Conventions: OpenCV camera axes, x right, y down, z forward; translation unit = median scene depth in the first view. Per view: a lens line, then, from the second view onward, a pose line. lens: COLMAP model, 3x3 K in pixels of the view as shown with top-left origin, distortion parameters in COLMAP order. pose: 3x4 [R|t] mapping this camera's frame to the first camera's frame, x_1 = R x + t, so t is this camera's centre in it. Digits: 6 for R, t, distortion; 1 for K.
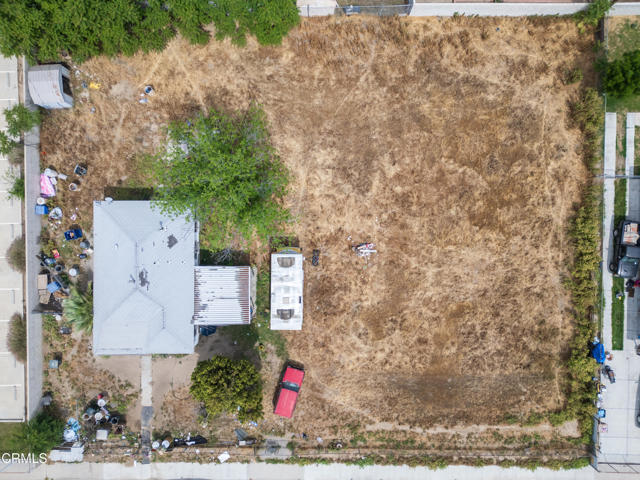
lens RADIAL K [[451.1, 0, 320.0], [0, 451.1, 240.0], [0, 0, 1]] dist [0.072807, -0.075168]
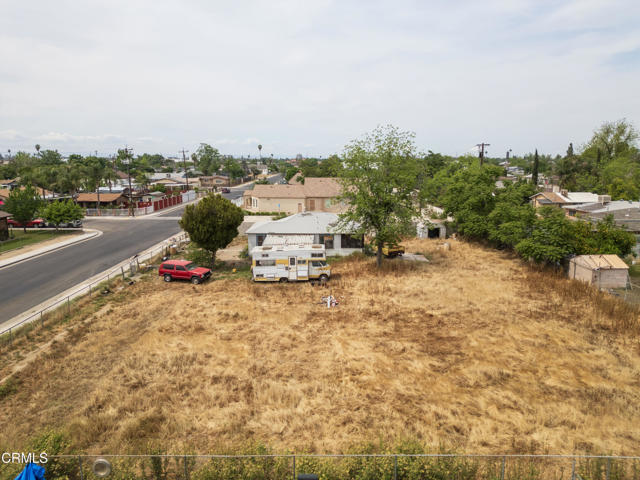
lens RADIAL K [[451.1, 0, 320.0], [0, 451.1, 240.0], [0, 0, 1]] dist [0.072807, -0.075168]
pose [[0.007089, 0.170319, -0.985363, 0.889573], [-0.999960, -0.004185, -0.007917, 0.047398], [-0.005472, 0.985380, 0.170283, 0.752247]]
